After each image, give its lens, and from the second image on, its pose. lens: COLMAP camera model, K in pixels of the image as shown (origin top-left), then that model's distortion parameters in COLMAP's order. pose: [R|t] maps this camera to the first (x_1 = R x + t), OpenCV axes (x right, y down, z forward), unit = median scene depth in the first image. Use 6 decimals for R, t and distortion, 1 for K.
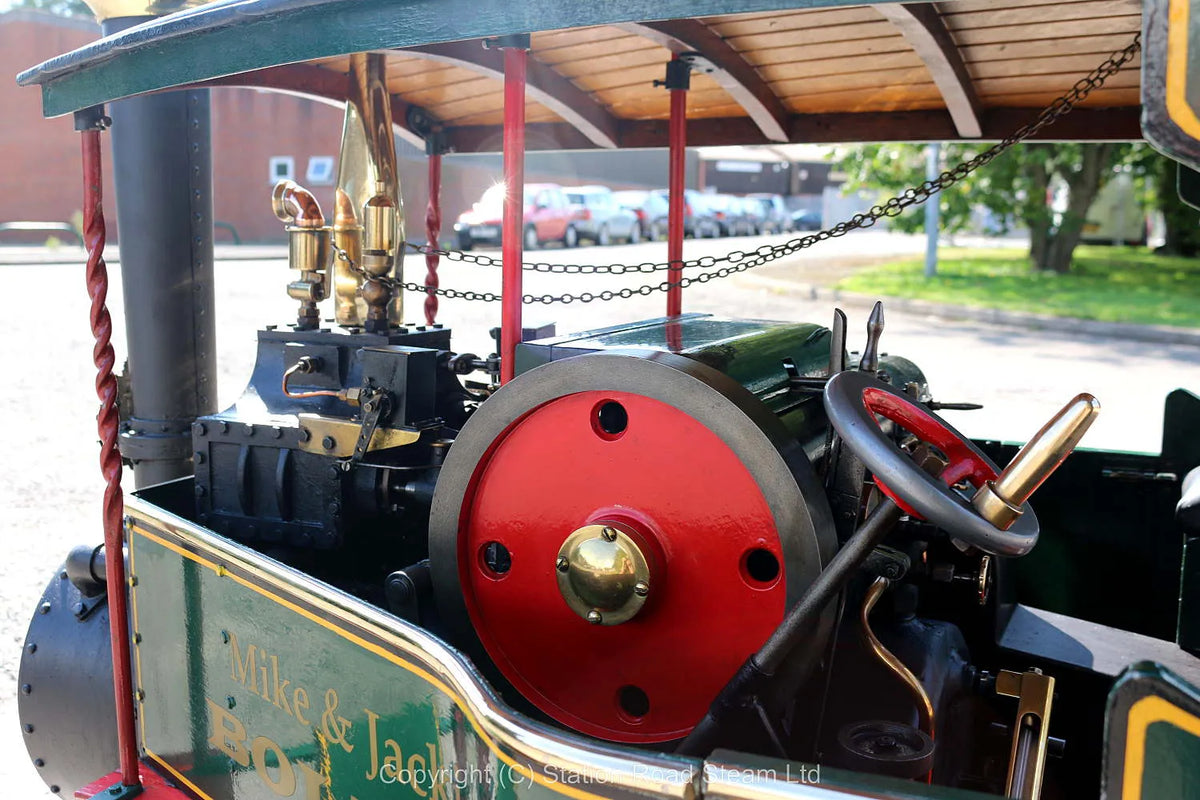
lens RADIAL K [[1574.2, 0, 557.4], [0, 1574.2, 359.5], [0, 0, 1]] dist [-0.077350, -0.006508]
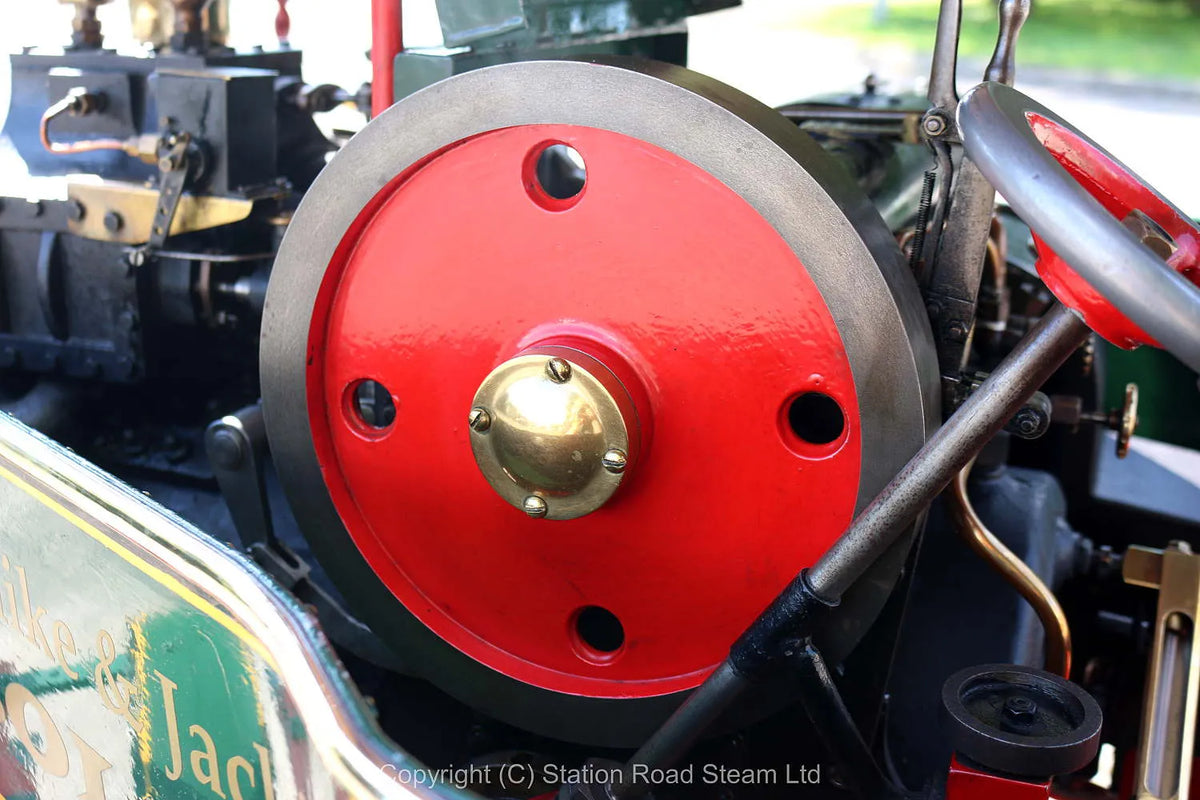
lens RADIAL K [[1382.7, 0, 568.2], [0, 1382.7, 373.2], [0, 0, 1]] dist [-0.096323, 0.010709]
pose [[0.996965, -0.021939, 0.074699, -0.002093], [0.008975, 0.985464, 0.169645, 0.022799], [-0.077335, -0.168460, 0.982670, 0.462569]]
